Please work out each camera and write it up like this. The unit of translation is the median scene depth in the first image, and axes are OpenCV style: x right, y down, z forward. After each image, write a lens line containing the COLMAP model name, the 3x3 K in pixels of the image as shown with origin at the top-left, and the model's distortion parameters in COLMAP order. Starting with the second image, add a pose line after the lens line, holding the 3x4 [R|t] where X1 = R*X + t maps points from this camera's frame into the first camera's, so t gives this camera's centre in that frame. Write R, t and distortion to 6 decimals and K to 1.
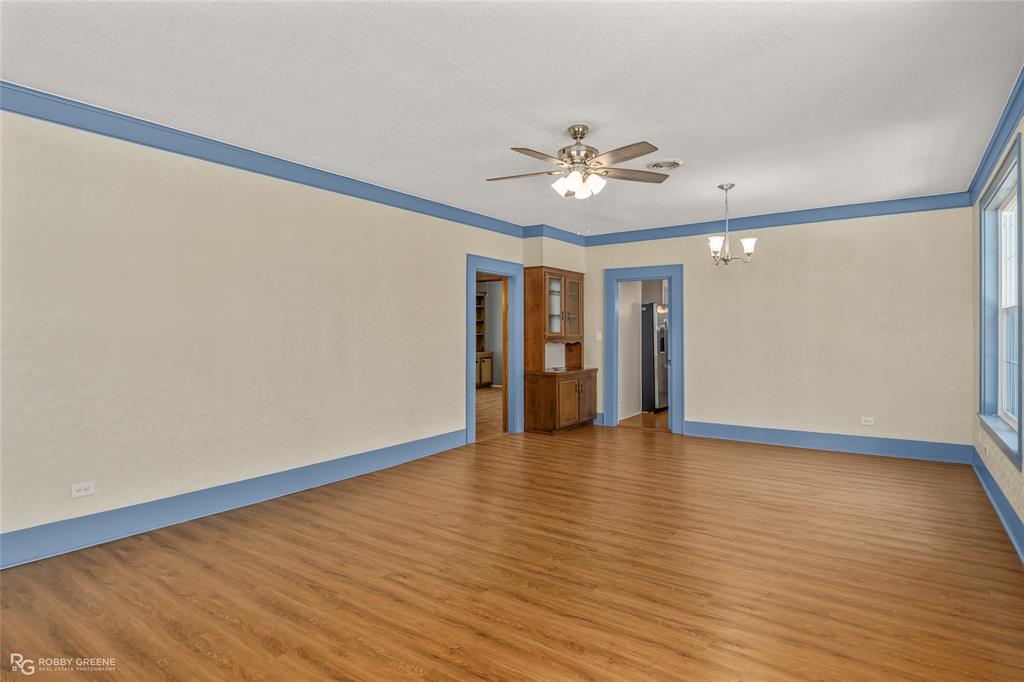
lens RADIAL K [[548.6, 0, 512.7], [0, 548.6, 333.9], [0, 0, 1]] dist [-0.005487, -0.000194]
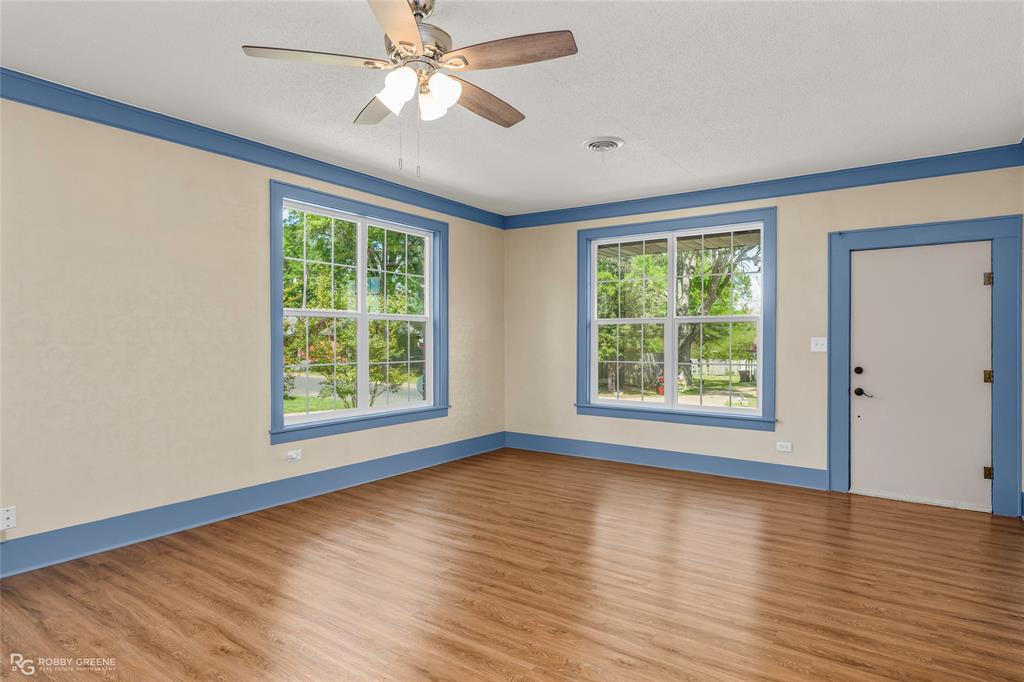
lens RADIAL K [[577.6, 0, 509.6], [0, 577.6, 342.7], [0, 0, 1]] dist [0.000257, 0.000194]
pose [[-0.999980, -0.003045, -0.005579, 0.024921], [-0.003129, 0.999881, 0.015131, -0.006807], [0.005532, 0.015148, -0.999870, 1.983376]]
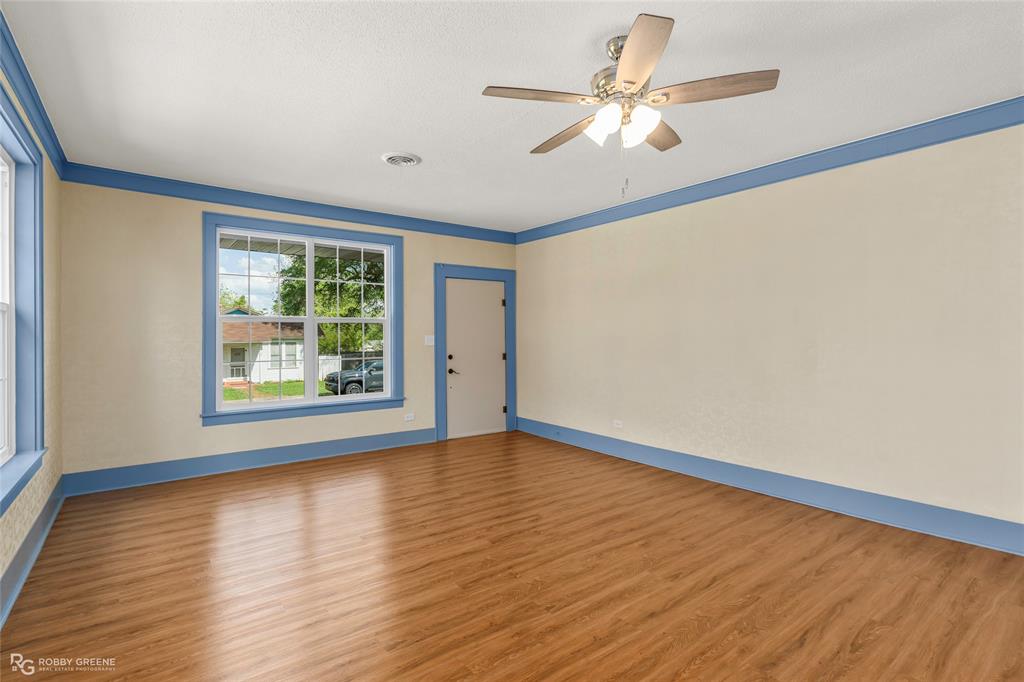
lens RADIAL K [[489.3, 0, 511.0], [0, 489.3, 336.9], [0, 0, 1]] dist [-0.001510, -0.000295]
pose [[-0.301458, 0.003826, -0.953472, 0.913499], [-0.002510, 0.999985, 0.004806, -0.003998], [0.953476, 0.003842, -0.301444, 1.262272]]
